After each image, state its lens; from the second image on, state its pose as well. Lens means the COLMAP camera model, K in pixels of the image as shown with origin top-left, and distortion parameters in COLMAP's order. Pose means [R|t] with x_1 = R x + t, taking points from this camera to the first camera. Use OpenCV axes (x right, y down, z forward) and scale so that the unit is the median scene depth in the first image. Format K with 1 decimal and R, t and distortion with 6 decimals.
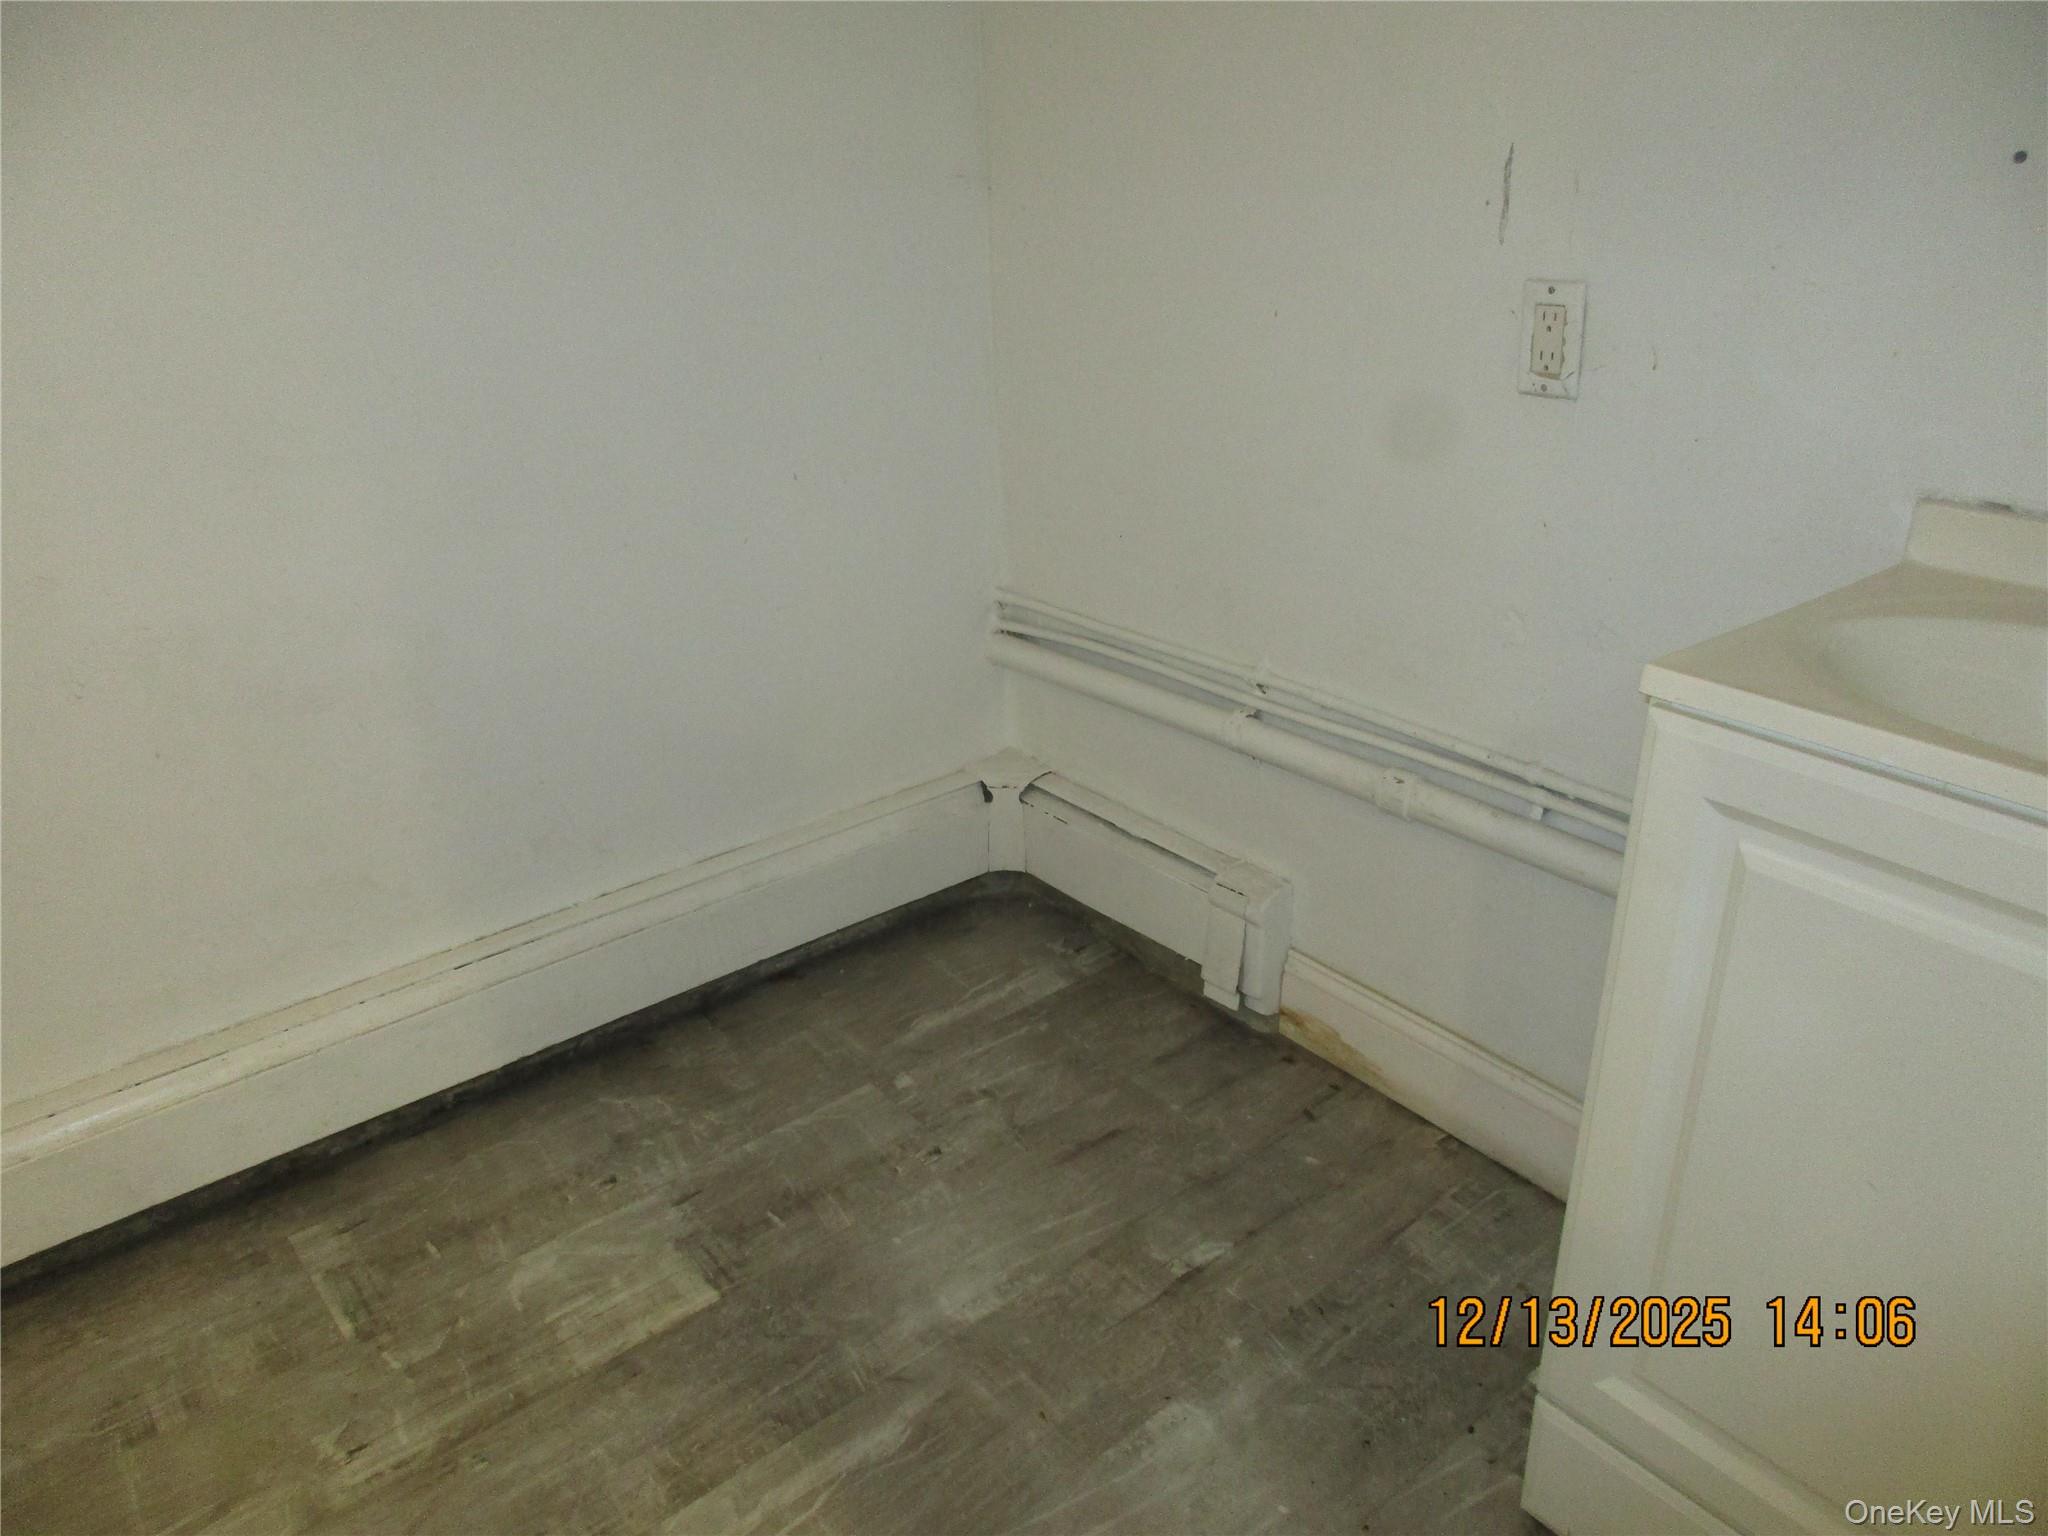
lens RADIAL K [[1537.9, 0, 1018.3], [0, 1537.9, 764.6], [0, 0, 1]] dist [0.009400, -0.008409]
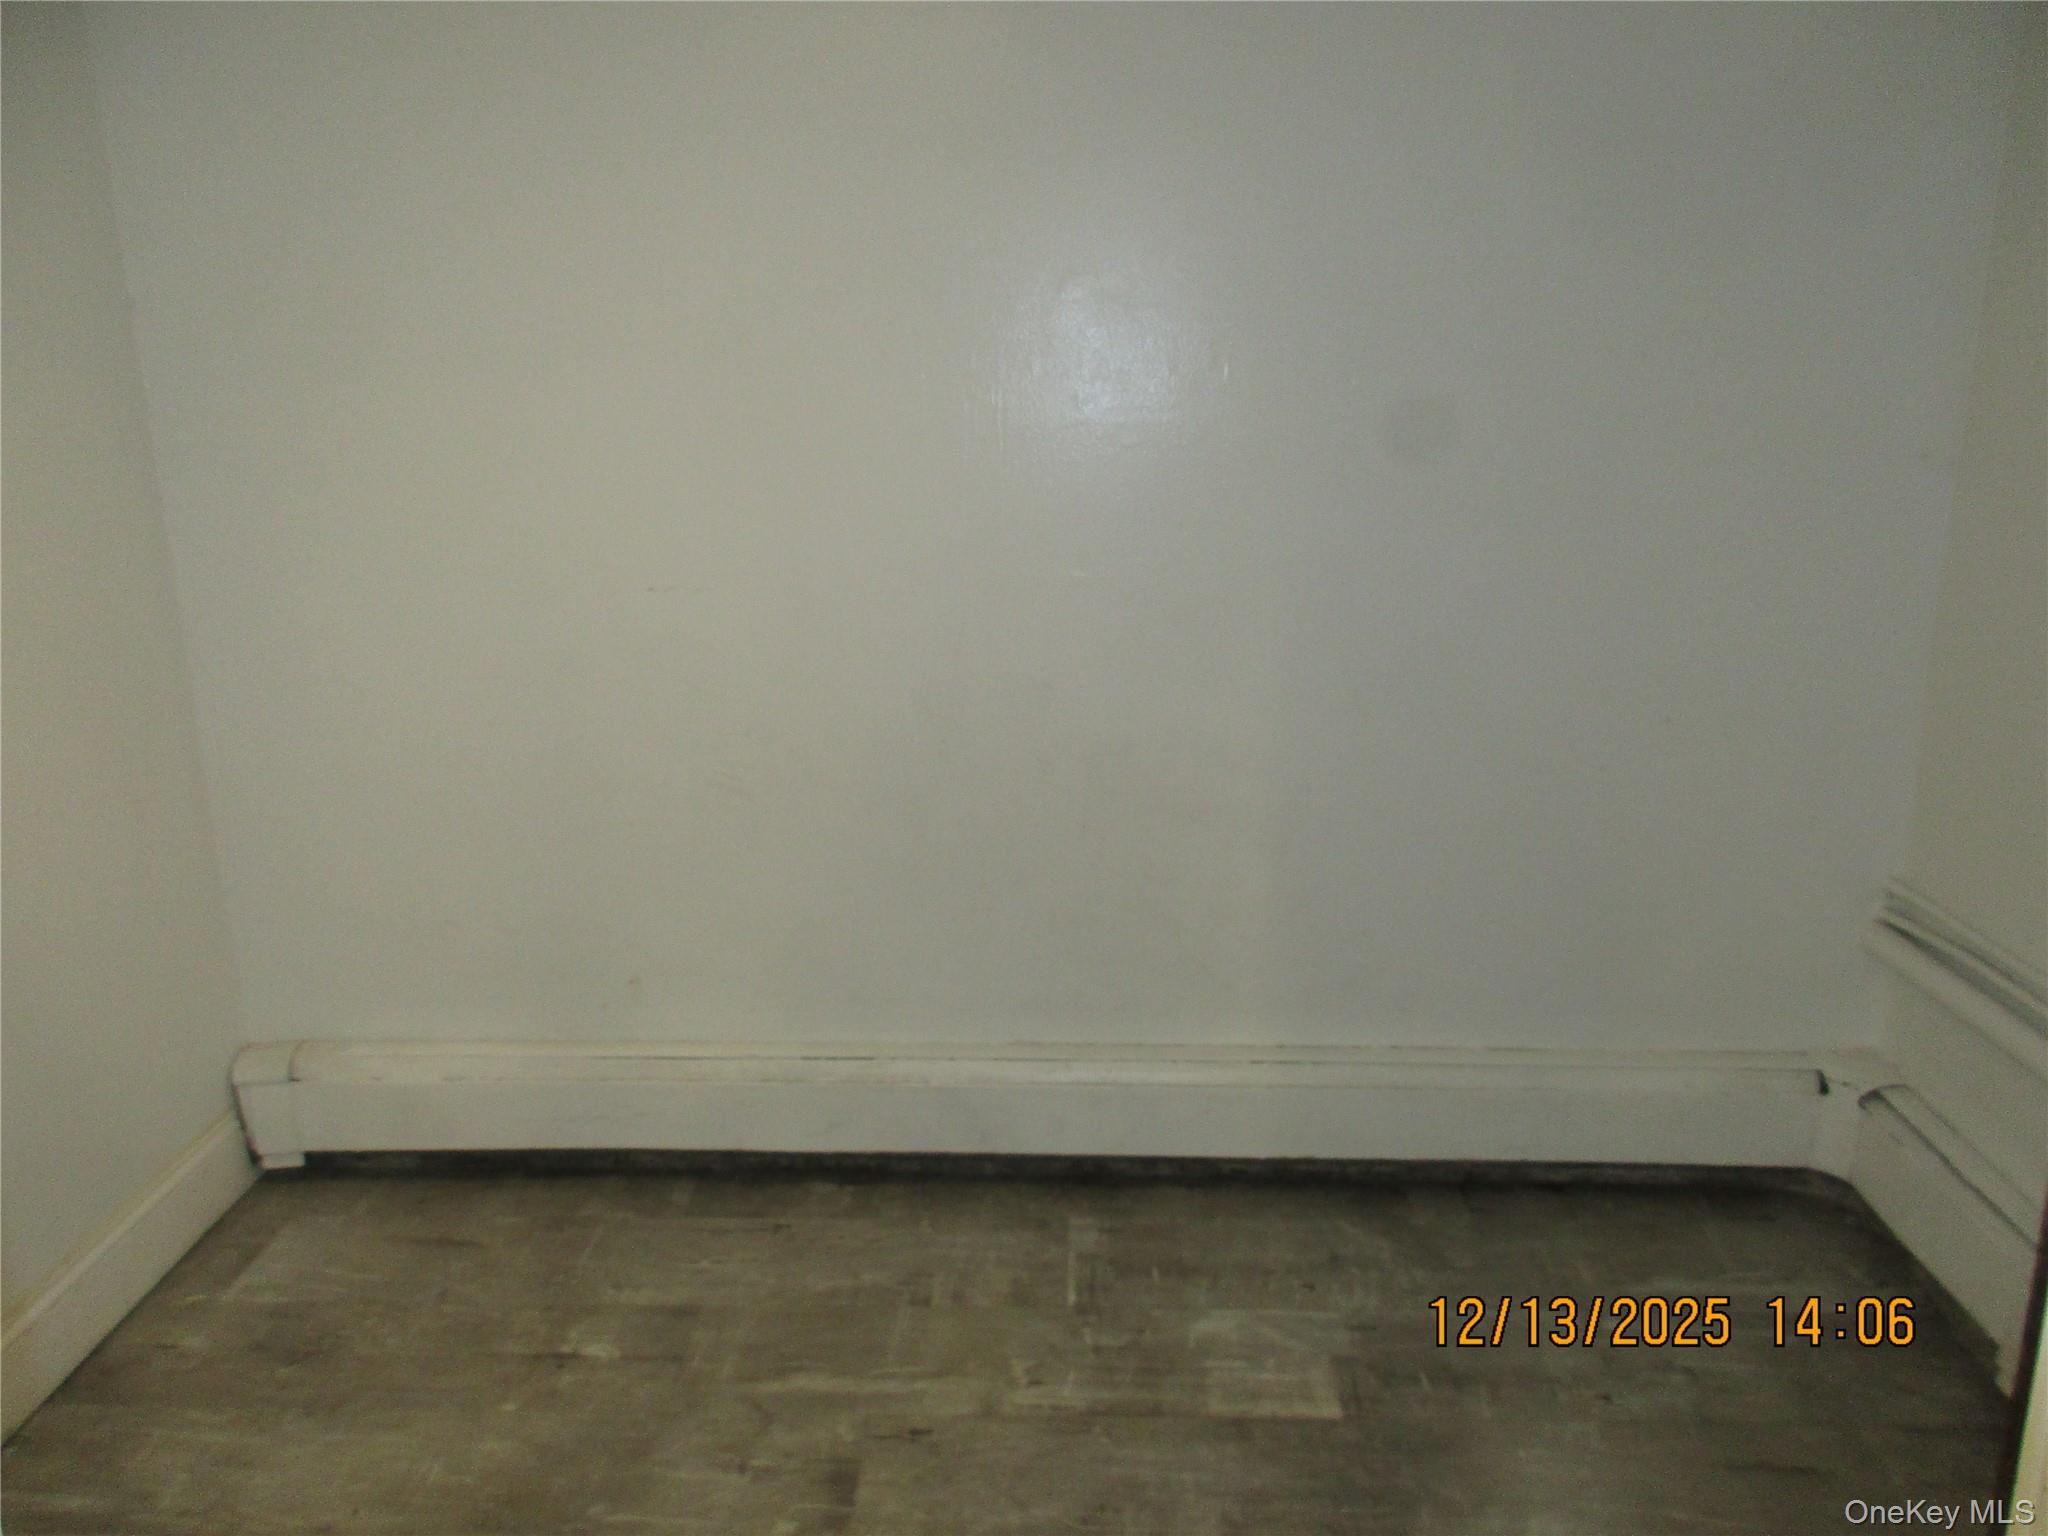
lens RADIAL K [[1537.9, 0, 1027.5], [0, 1537.9, 770.4], [0, 0, 1]] dist [0.009400, -0.008409]
pose [[0.751653, 0.207938, -0.625923, 0.217973], [-0.282975, 0.958892, -0.021263, -0.010588], [0.595771, 0.193103, 0.779595, -0.080393]]
